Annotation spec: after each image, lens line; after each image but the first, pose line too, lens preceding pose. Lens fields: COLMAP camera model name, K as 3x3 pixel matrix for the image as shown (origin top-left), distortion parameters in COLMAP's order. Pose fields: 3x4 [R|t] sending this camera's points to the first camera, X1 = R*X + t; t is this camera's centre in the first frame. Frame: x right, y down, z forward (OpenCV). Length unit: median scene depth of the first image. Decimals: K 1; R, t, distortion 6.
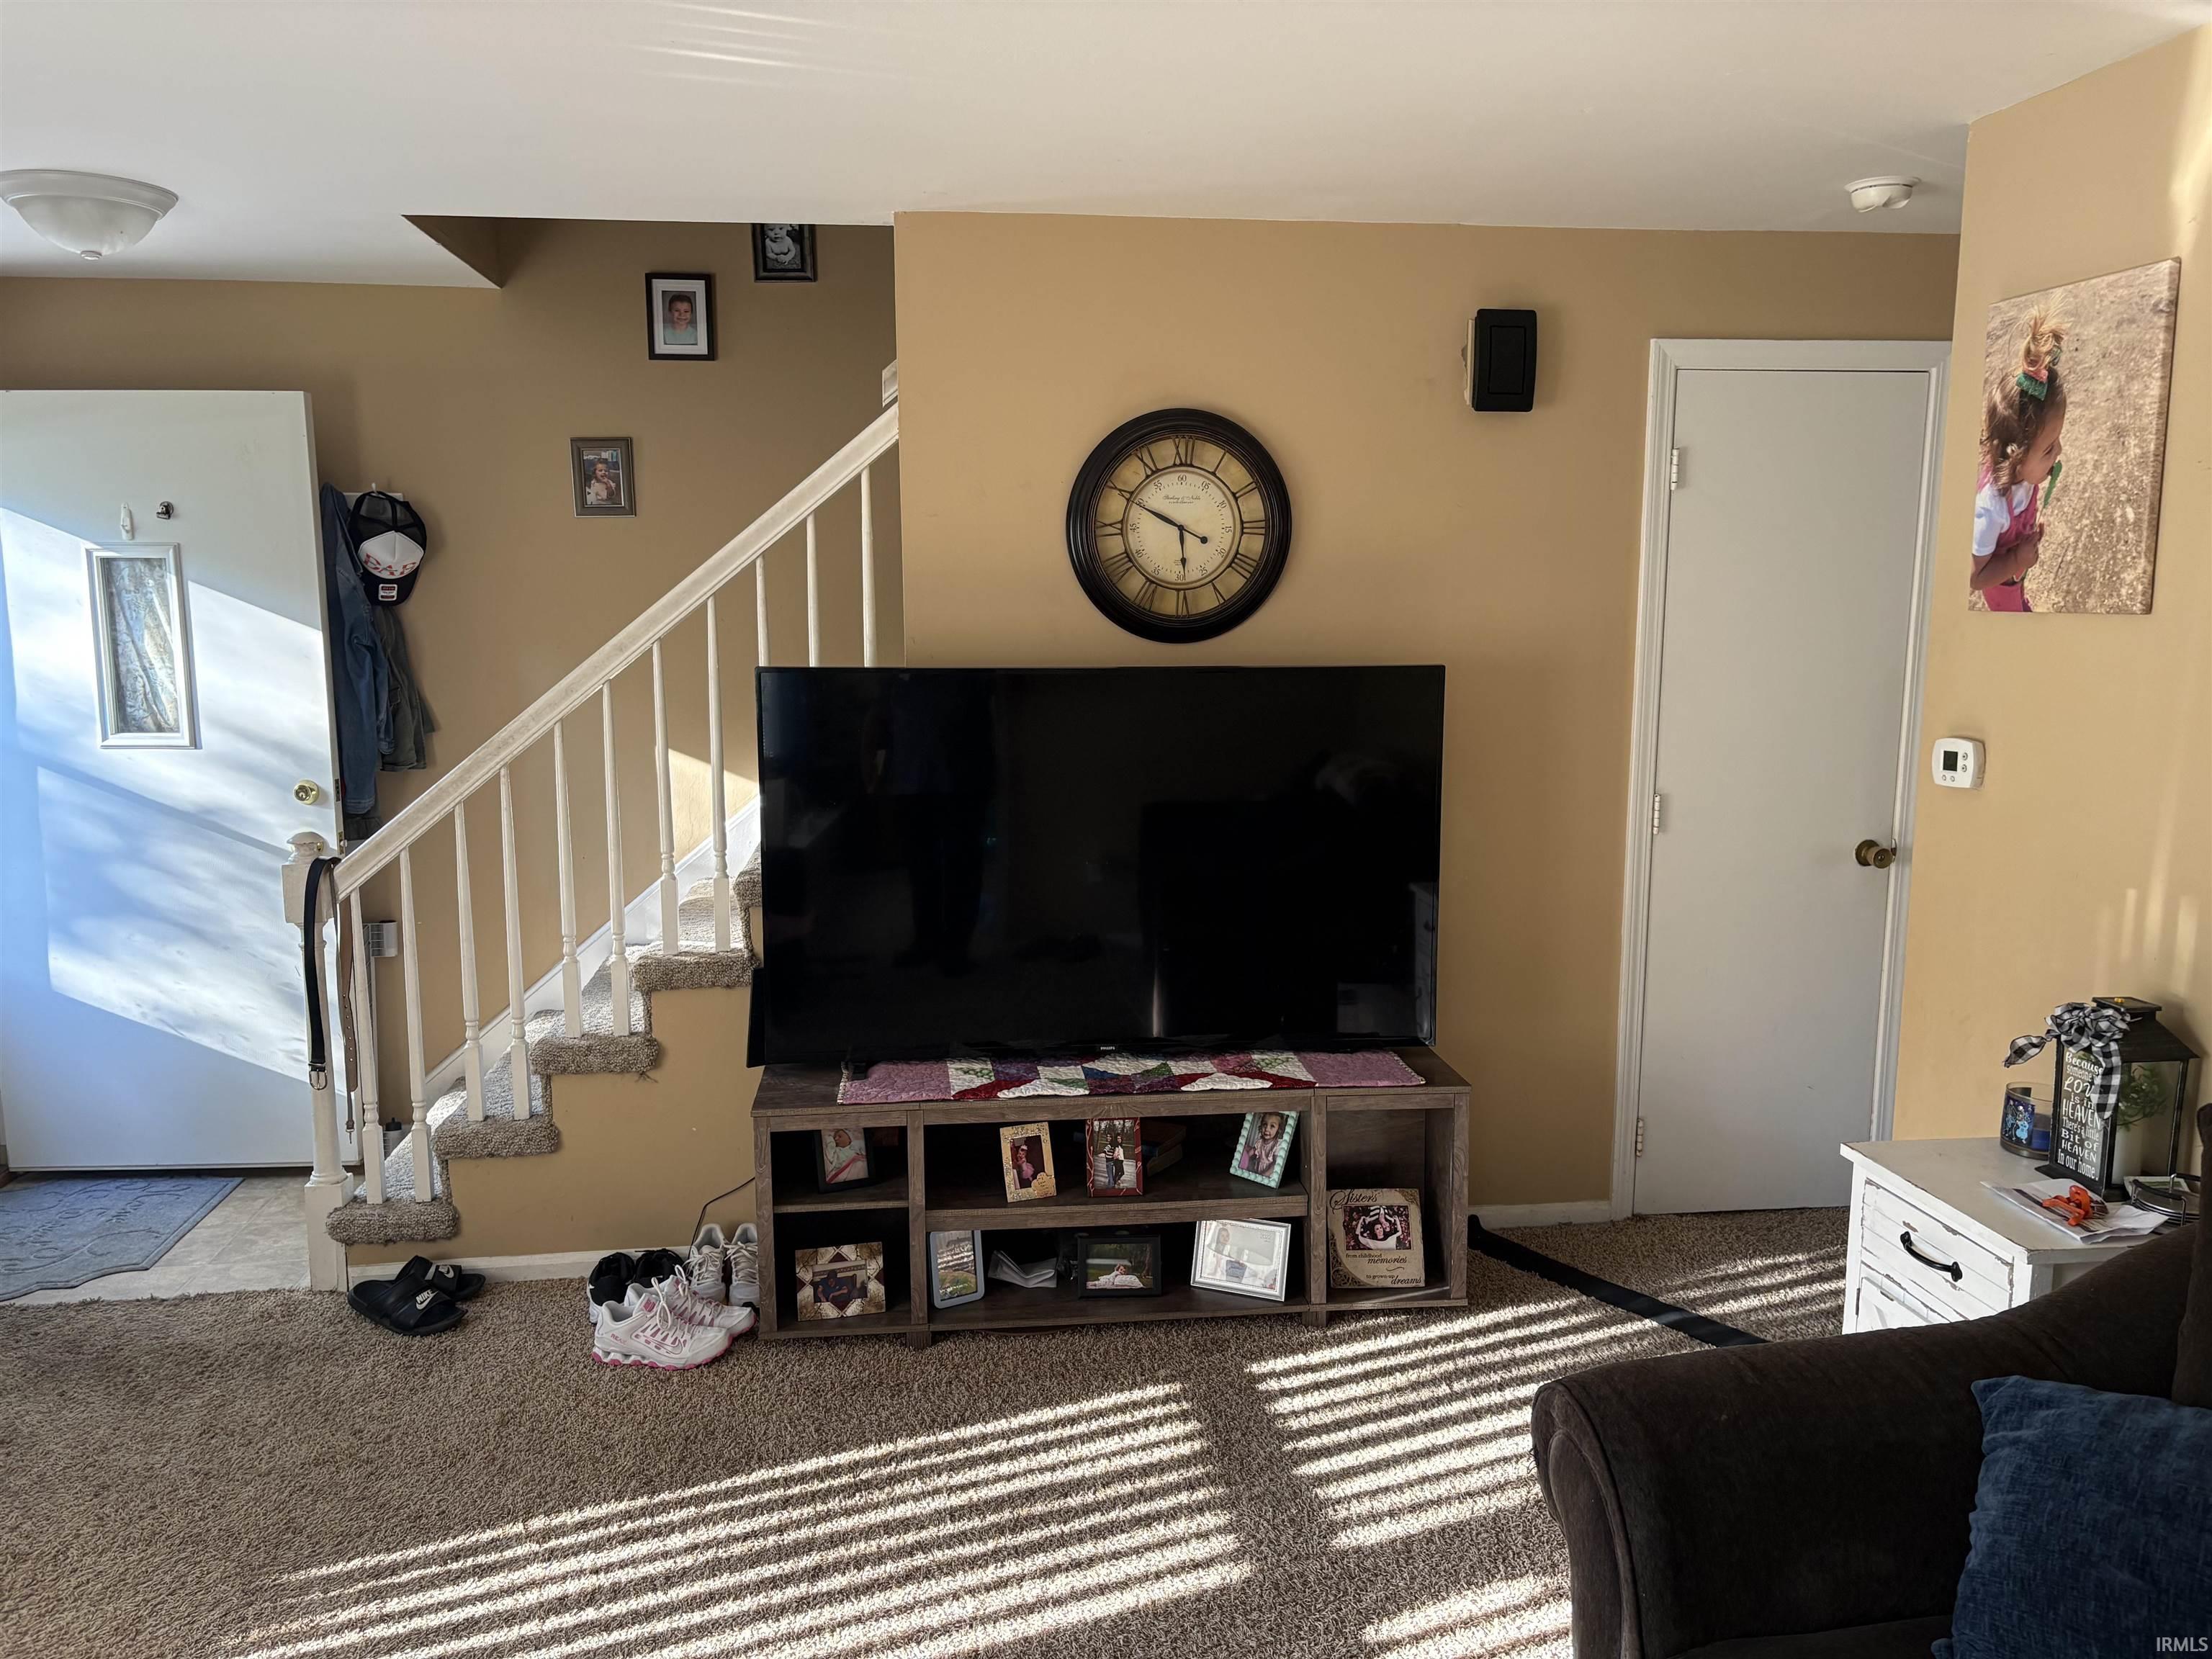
lens RADIAL K [[1674.7, 0, 1106.0], [0, 1674.7, 829.5], [0, 0, 1]] dist [0.043332, -0.004475]
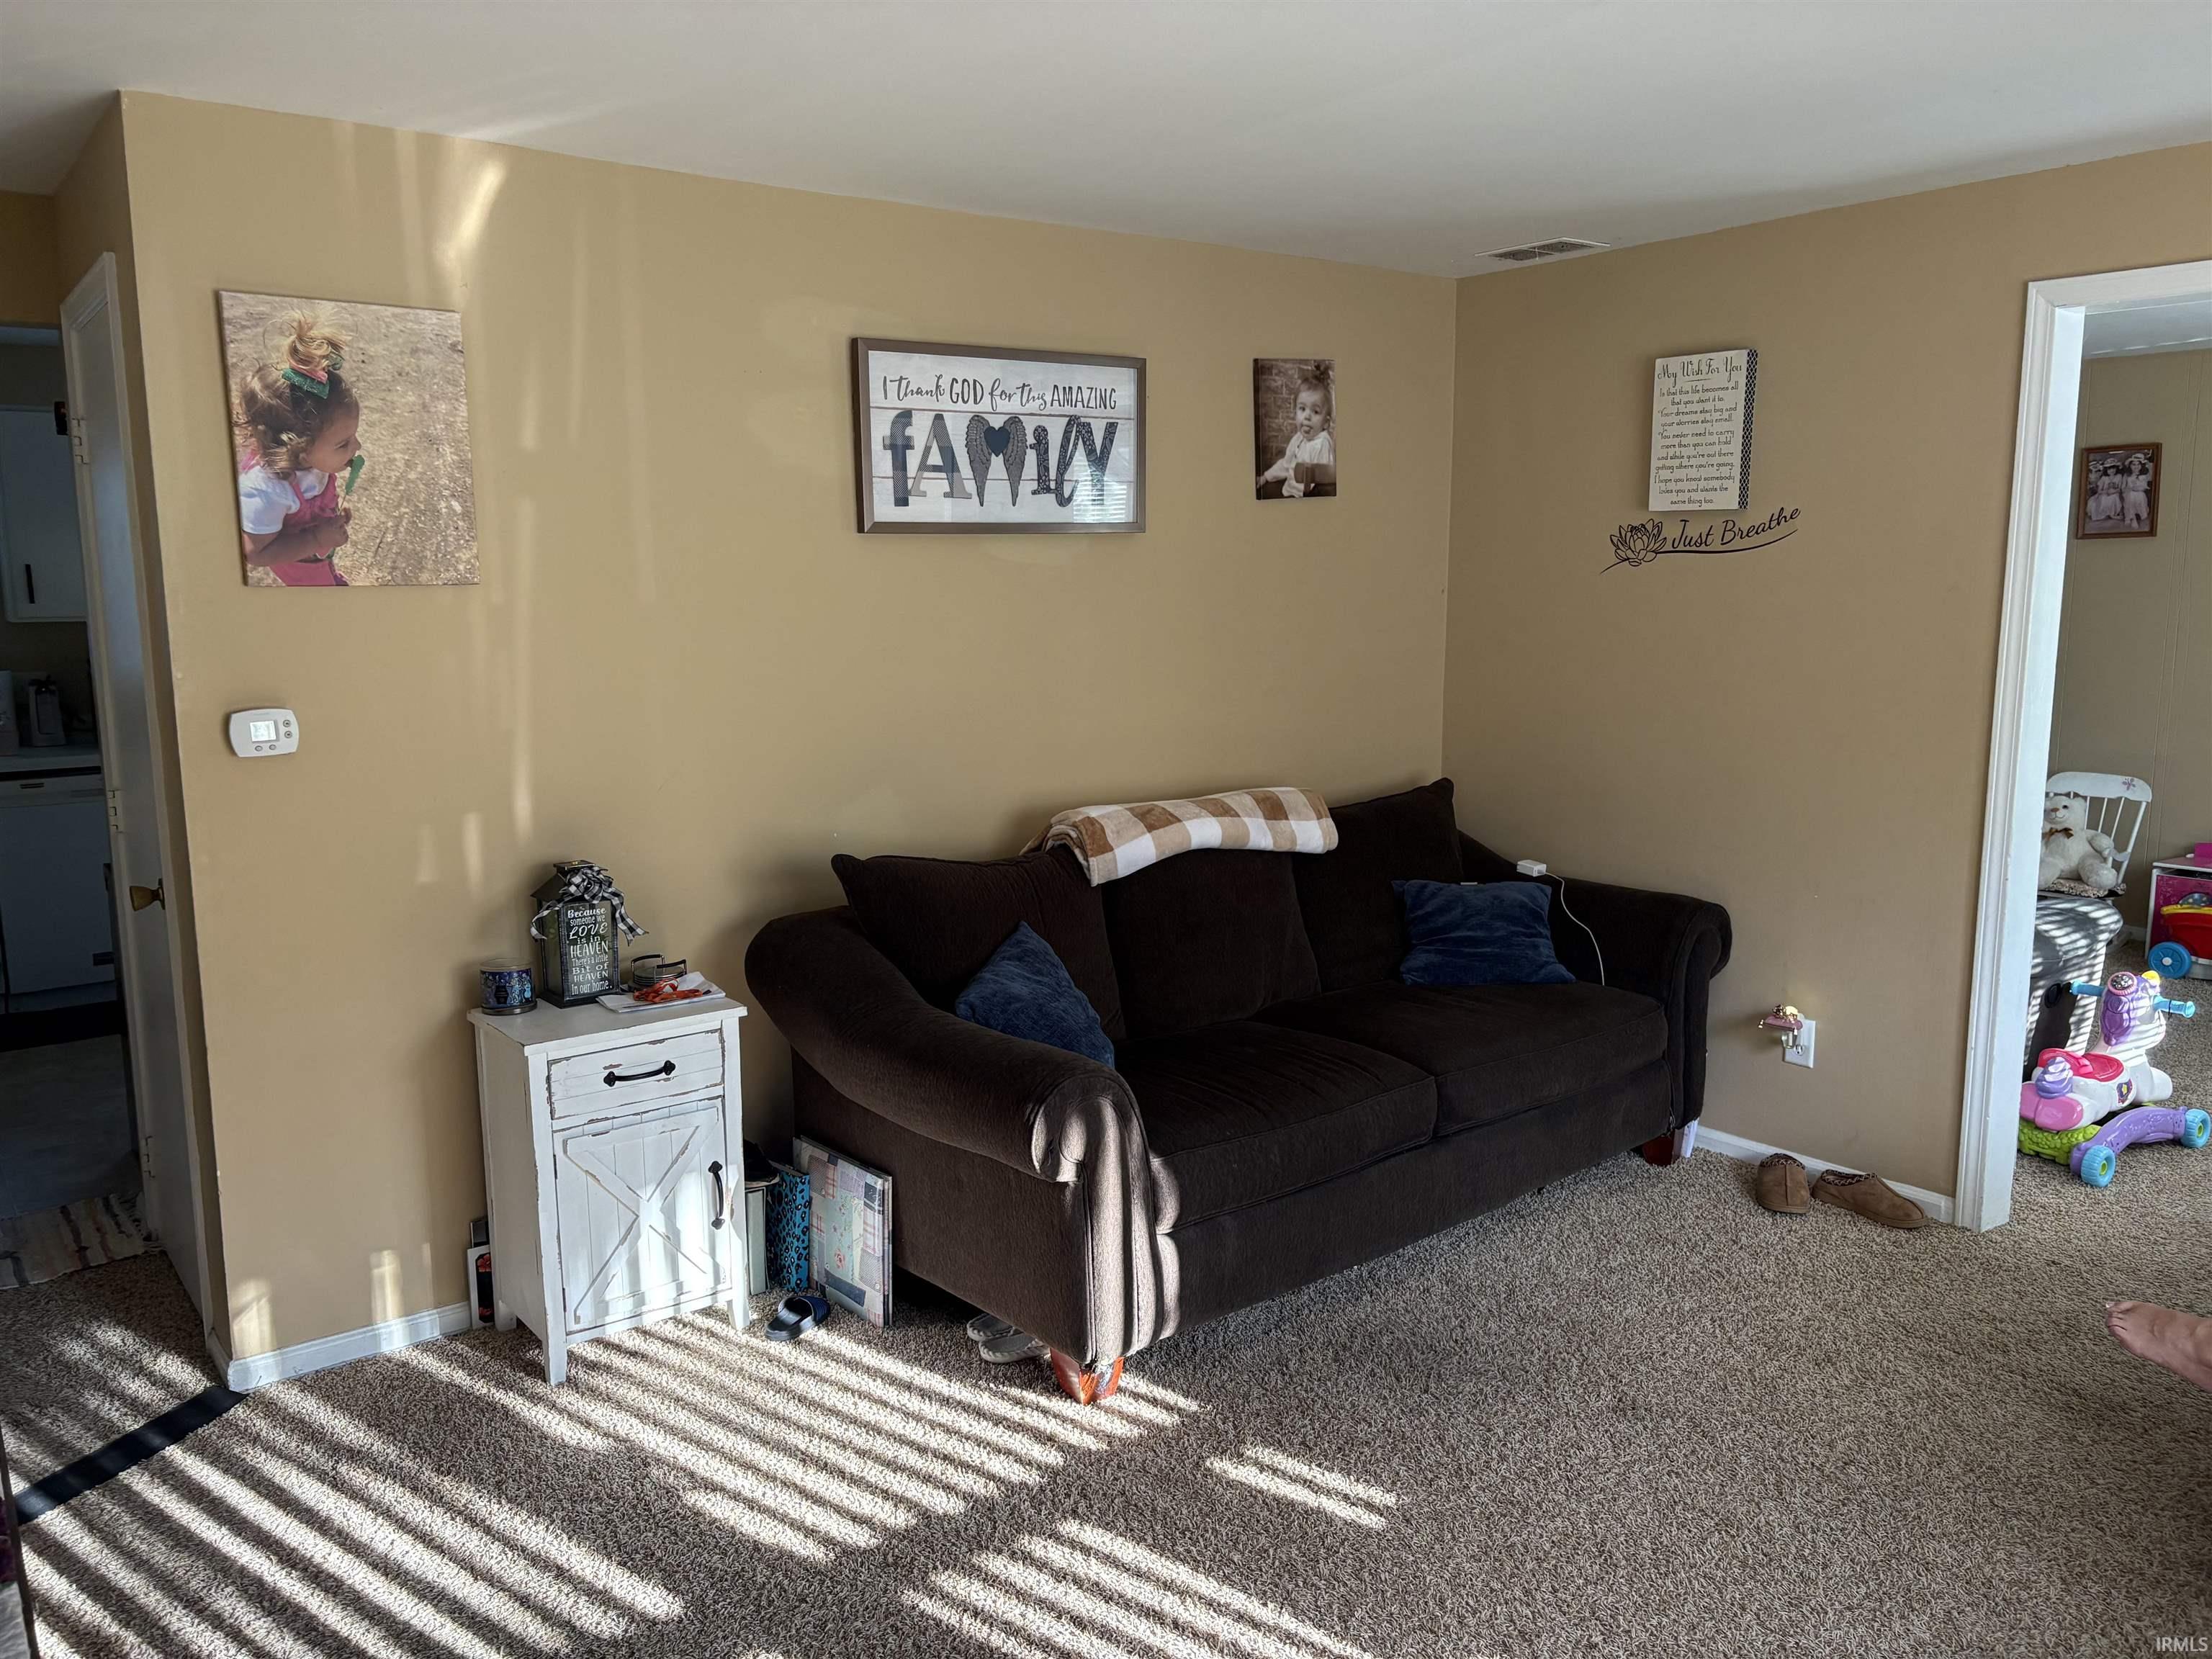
lens RADIAL K [[1674.7, 0, 1106.0], [0, 1674.7, 829.5], [0, 0, 1]] dist [0.043332, -0.004475]
pose [[-0.500193, -0.140629, 0.854418, -0.717916], [0.129115, 0.963581, 0.234182, -0.174097], [-0.856234, 0.227454, -0.463820, 1.150758]]
